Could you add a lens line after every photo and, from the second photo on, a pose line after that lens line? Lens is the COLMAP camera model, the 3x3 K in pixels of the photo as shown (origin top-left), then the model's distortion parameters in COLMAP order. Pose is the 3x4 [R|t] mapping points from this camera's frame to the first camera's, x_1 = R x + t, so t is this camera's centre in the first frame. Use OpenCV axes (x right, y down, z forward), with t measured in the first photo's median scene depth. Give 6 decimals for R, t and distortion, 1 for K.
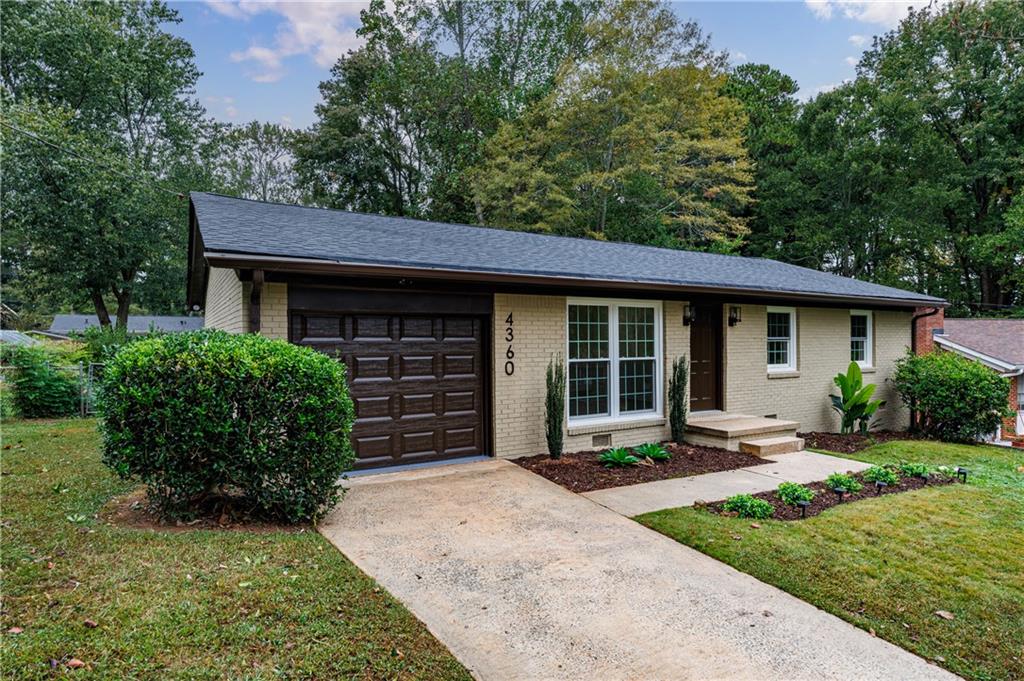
lens RADIAL K [[562.6, 0, 514.5], [0, 562.6, 348.2], [0, 0, 1]] dist [-0.017765, -0.000974]
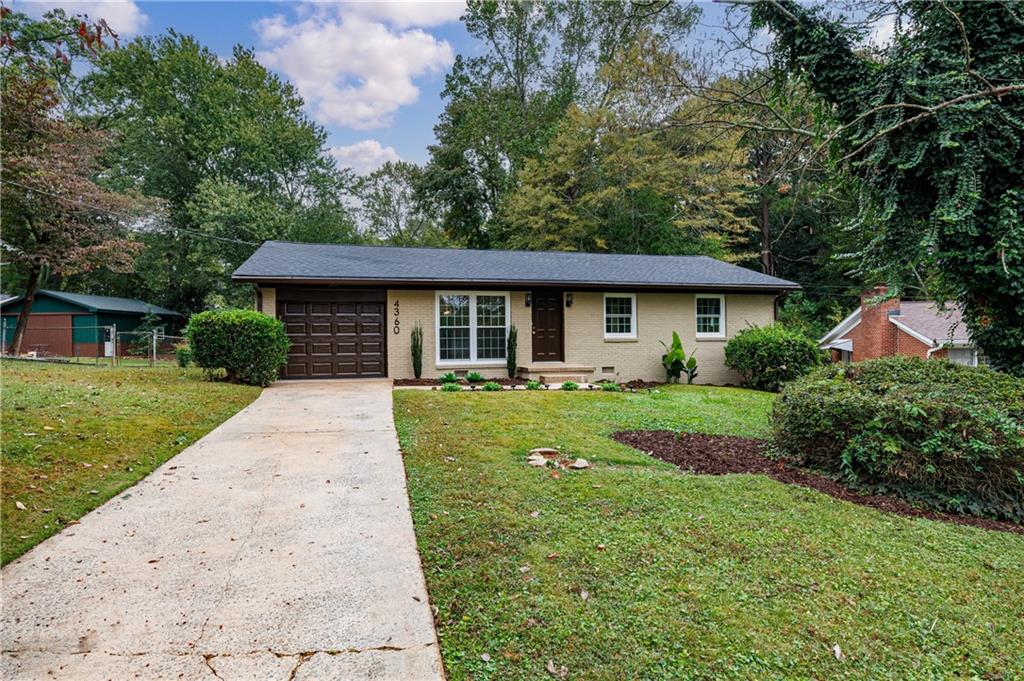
lens RADIAL K [[562.6, 0, 520.9], [0, 562.6, 336.2], [0, 0, 1]] dist [-0.017765, -0.000974]
pose [[0.961914, -0.009869, -0.273174, 0.730688], [0.003252, 0.999691, -0.024662, 0.084475], [0.273332, 0.022835, 0.961649, -0.548092]]
